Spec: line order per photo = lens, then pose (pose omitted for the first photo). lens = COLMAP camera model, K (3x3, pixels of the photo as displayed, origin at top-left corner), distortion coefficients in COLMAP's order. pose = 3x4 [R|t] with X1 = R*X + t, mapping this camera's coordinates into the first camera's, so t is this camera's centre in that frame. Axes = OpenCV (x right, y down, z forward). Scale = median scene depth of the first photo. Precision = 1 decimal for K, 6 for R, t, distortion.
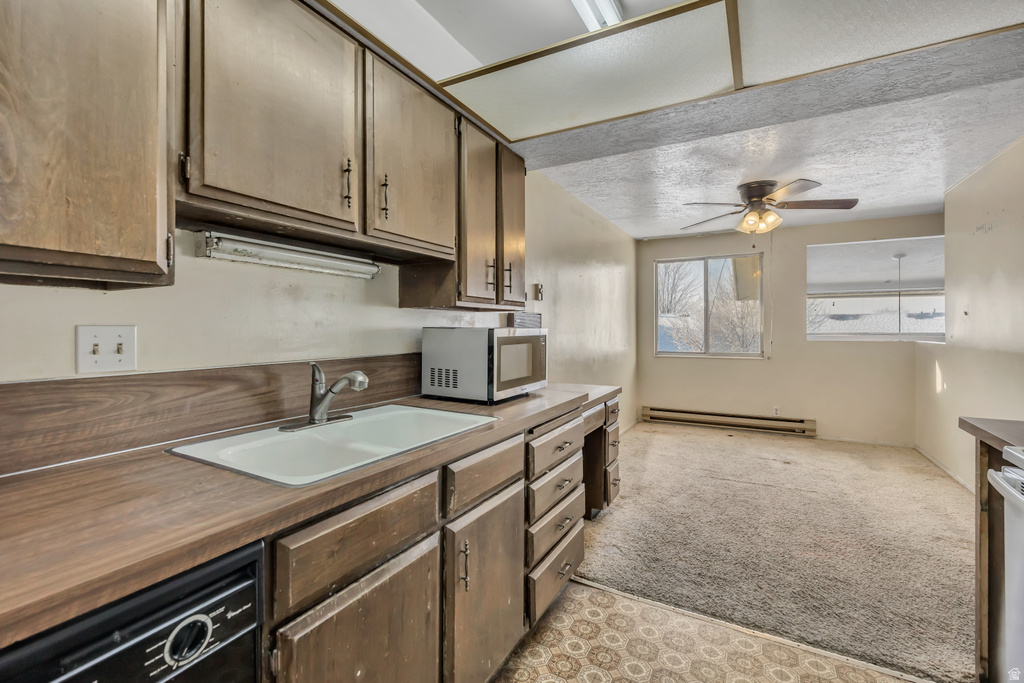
lens RADIAL K [[449.8, 0, 509.8], [0, 449.8, 329.1], [0, 0, 1]] dist [0.001411, 0.000408]
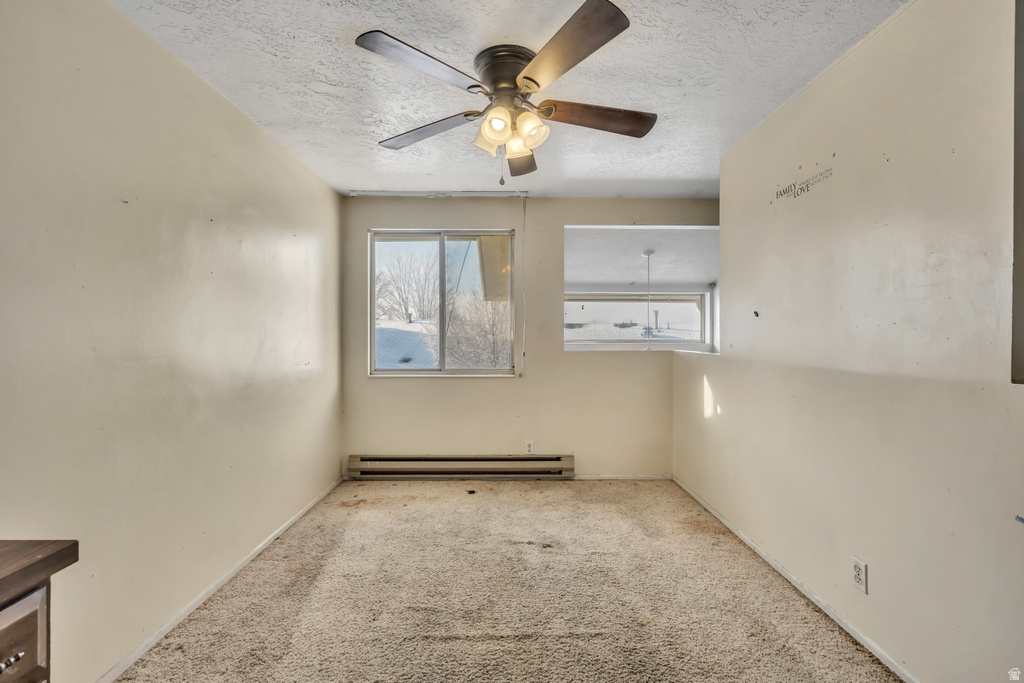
lens RADIAL K [[447.4, 0, 509.4], [0, 447.4, 338.2], [0, 0, 1]] dist [0.001587, 0.000304]
pose [[0.872899, 0.000087, 0.487901, 0.214016], [-0.002670, 0.999986, 0.004598, 0.001284], [-0.487894, -0.005316, 0.872887, 0.390117]]
